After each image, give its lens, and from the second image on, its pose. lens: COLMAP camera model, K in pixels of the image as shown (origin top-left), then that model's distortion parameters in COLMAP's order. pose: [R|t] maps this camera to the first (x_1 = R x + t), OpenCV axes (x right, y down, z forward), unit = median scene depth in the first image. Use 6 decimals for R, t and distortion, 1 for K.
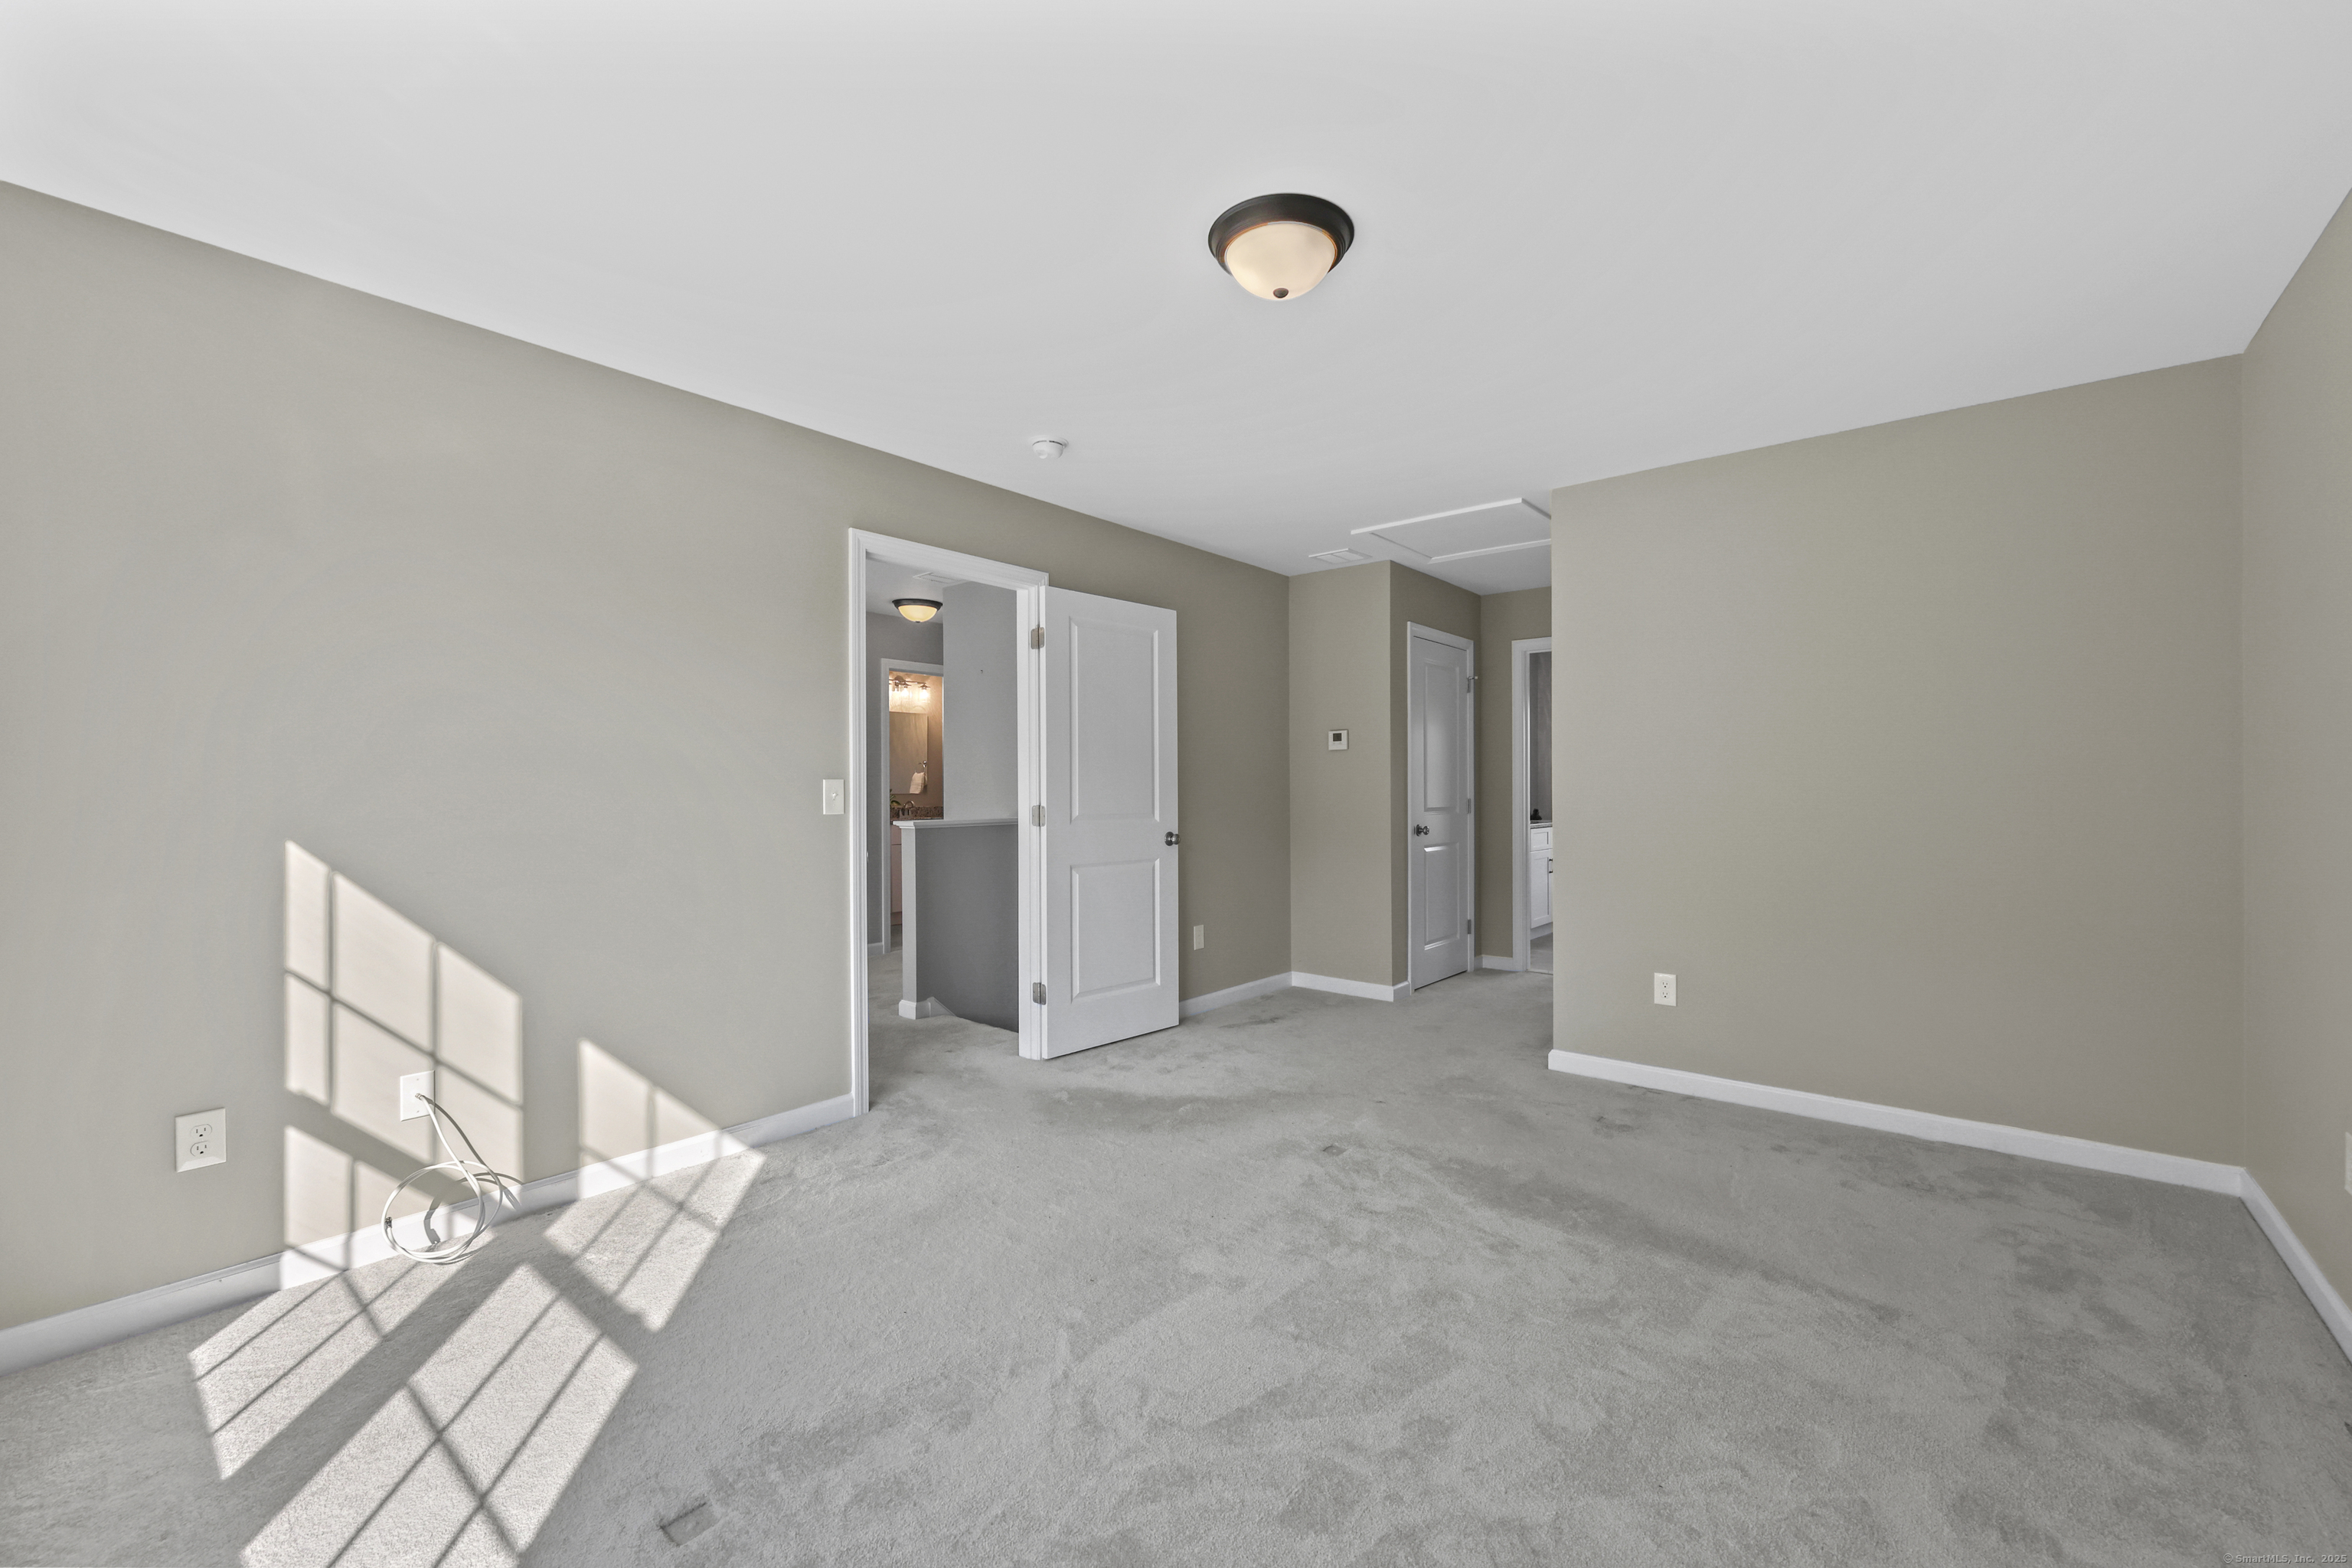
lens RADIAL K [[952.2, 0, 1176.7], [0, 952.2, 775.8], [0, 0, 1]] dist [0.002726, -0.000358]
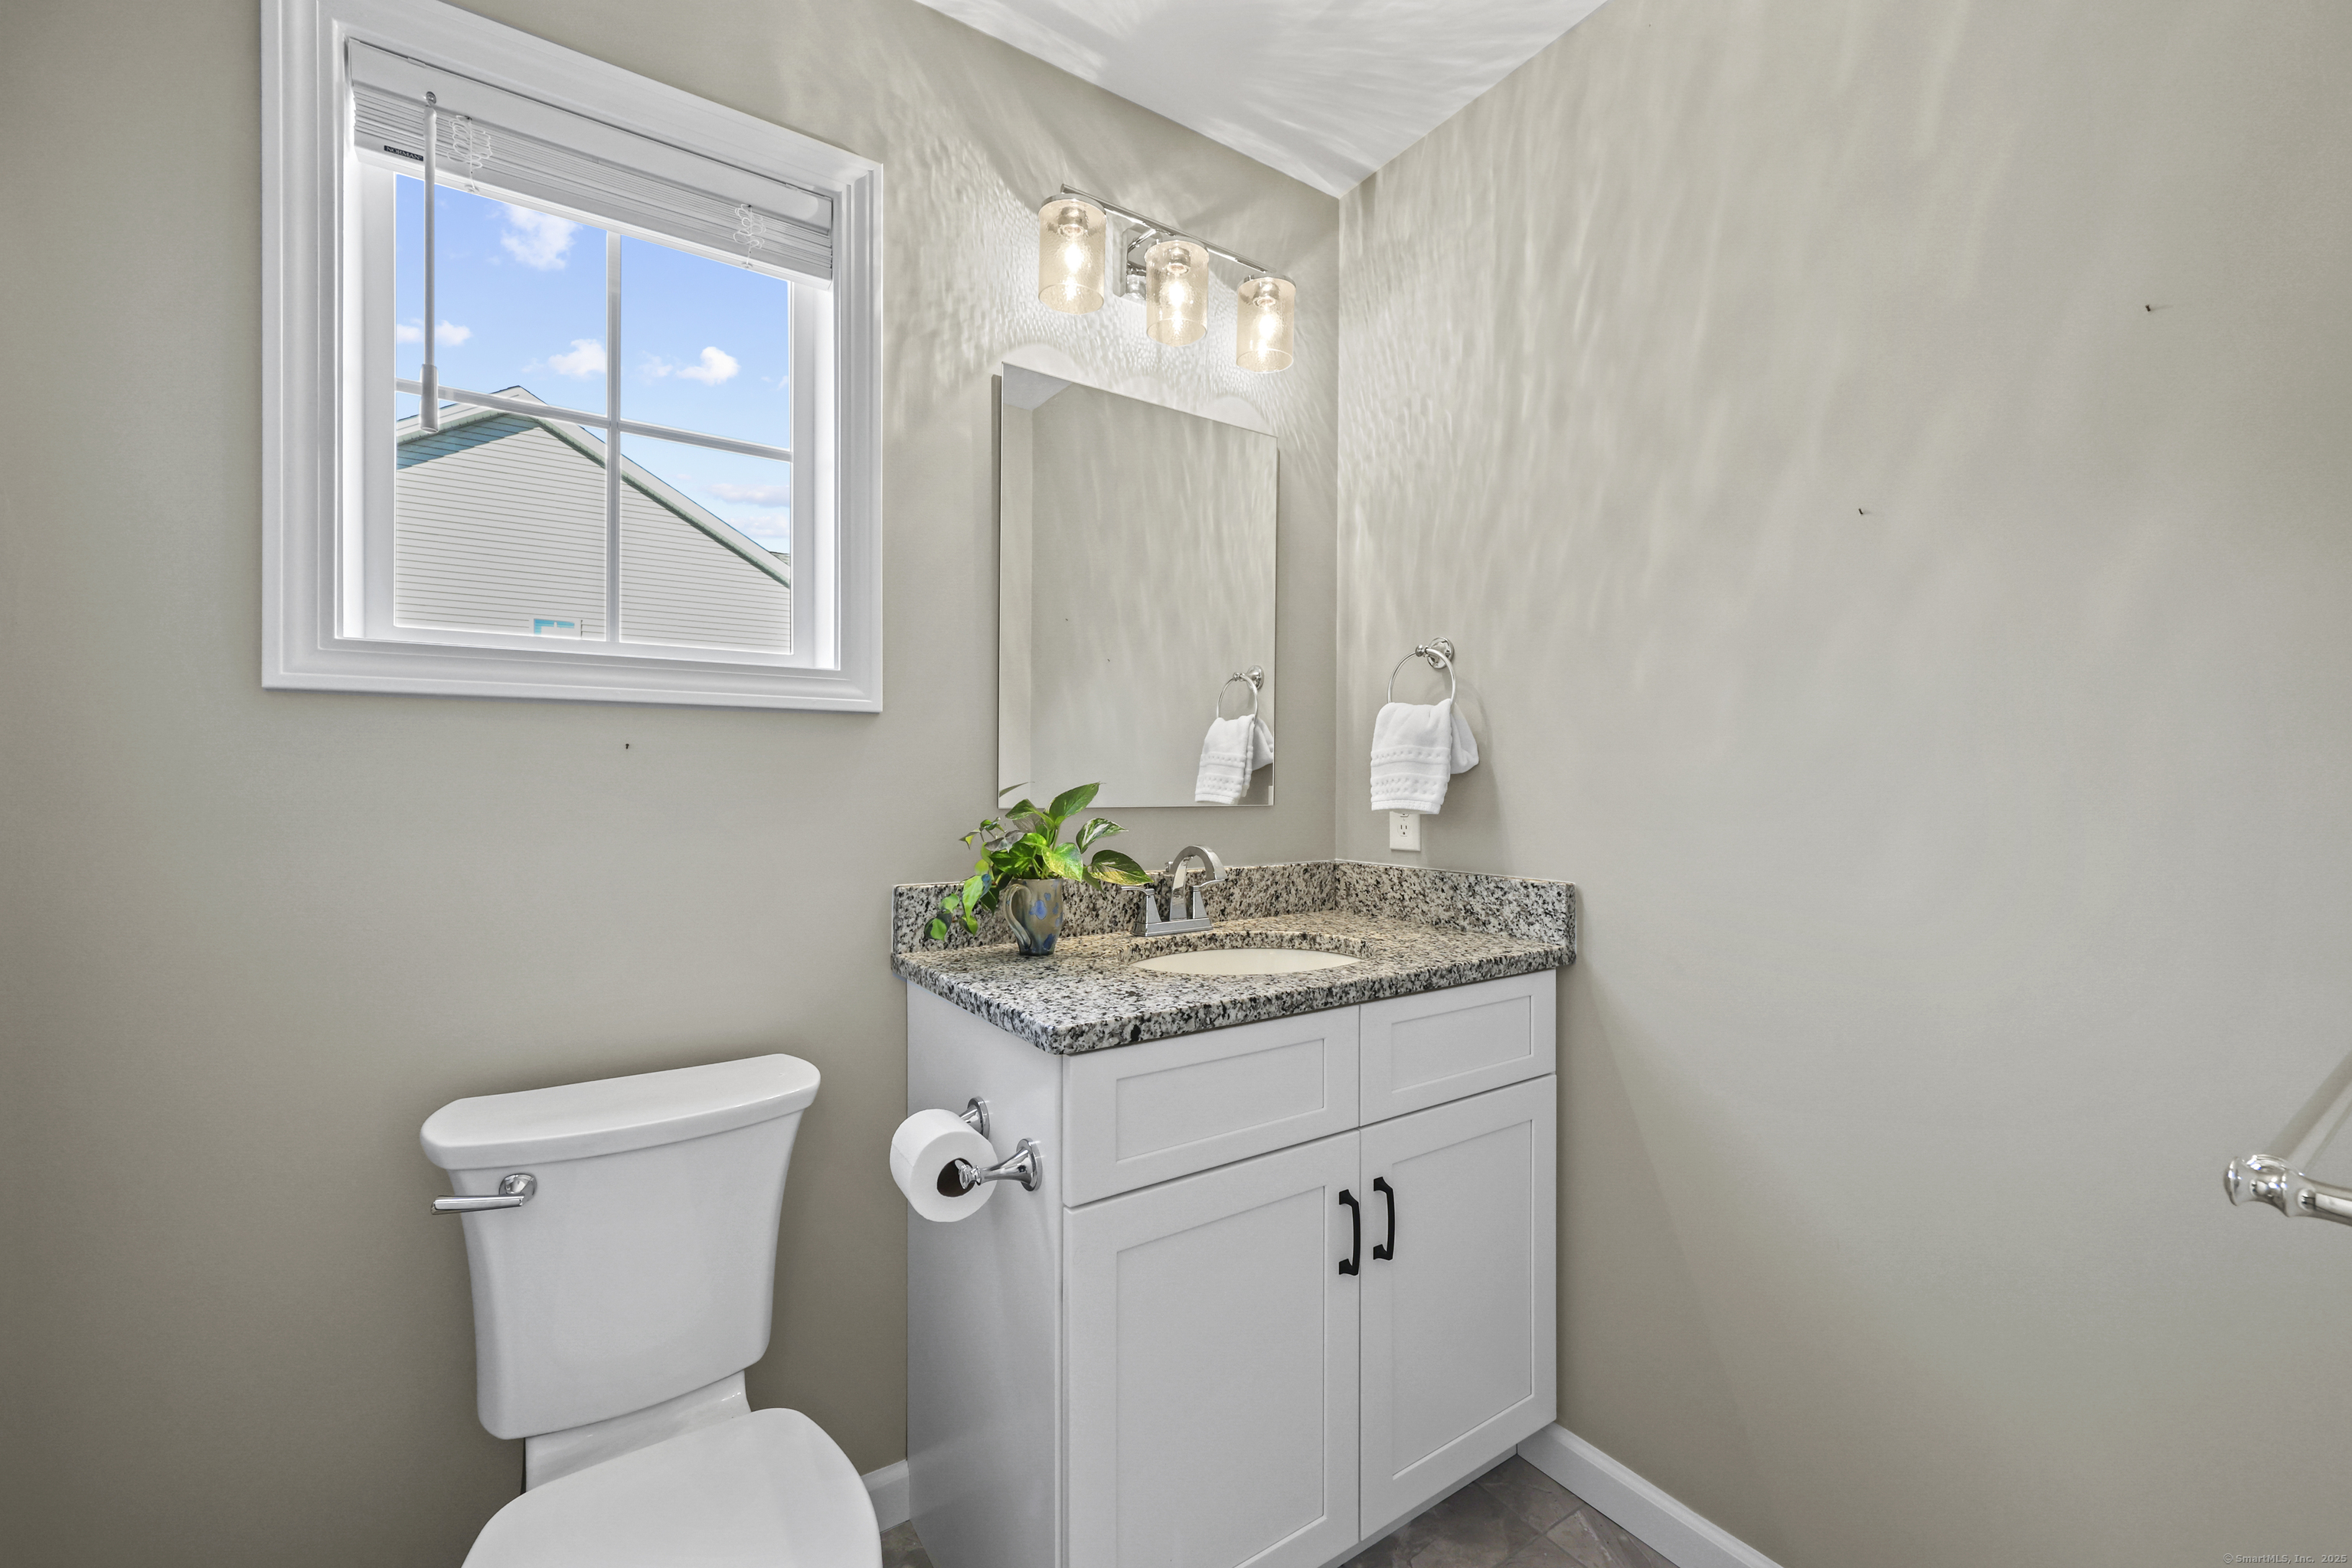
lens RADIAL K [[952.2, 0, 1180.8], [0, 952.2, 781.9], [0, 0, 1]] dist [0.002726, -0.000358]
pose [[0.959733, 0.014373, -0.280547, -0.213935], [-0.013989, 0.999896, 0.003372, 0.012483], [0.280566, 0.000688, 0.959834, 0.757824]]
